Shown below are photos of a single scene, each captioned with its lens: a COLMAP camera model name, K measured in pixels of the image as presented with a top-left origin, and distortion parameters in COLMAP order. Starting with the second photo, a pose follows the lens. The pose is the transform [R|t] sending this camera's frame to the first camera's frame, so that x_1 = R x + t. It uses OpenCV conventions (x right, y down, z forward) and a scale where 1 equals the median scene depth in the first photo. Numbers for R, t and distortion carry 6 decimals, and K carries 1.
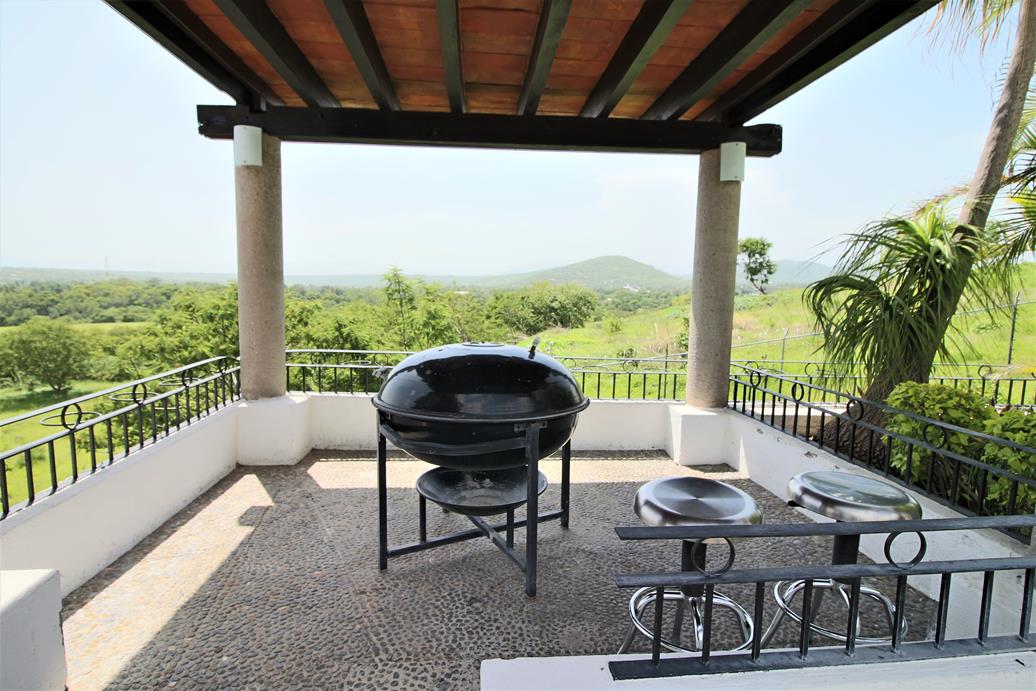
lens RADIAL K [[544.6, 0, 515.1], [0, 544.6, 339.1], [0, 0, 1]] dist [-0.001918, -0.001808]
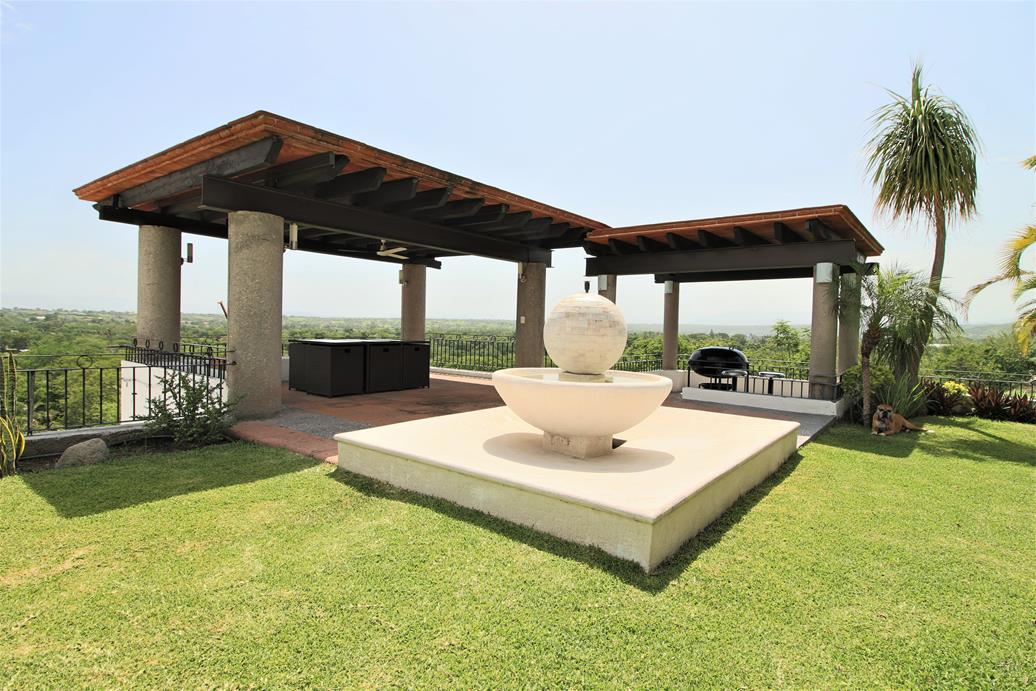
lens RADIAL K [[535.9, 0, 518.0], [0, 535.9, 345.5], [0, 0, 1]] dist [-0.001310, -0.000341]
pose [[0.717329, 0.019798, -0.696453, 0.070474], [-0.075289, 0.995946, -0.049233, 0.013738], [0.692654, 0.087752, 0.715912, -0.120436]]
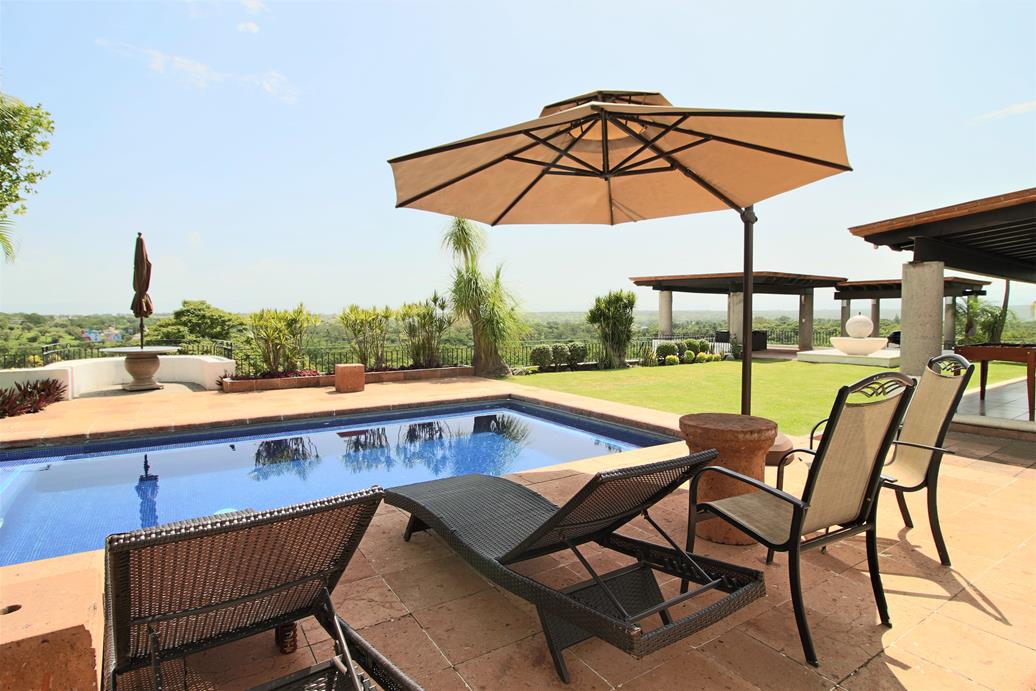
lens RADIAL K [[544.6, 0, 515.1], [0, 544.6, 339.1], [0, 0, 1]] dist [-0.001918, -0.001808]
pose [[0.511817, 0.010392, -0.859032, 0.186401], [-0.067676, 0.997307, -0.028257, 0.036475], [0.856425, 0.072598, 0.511142, -0.383047]]
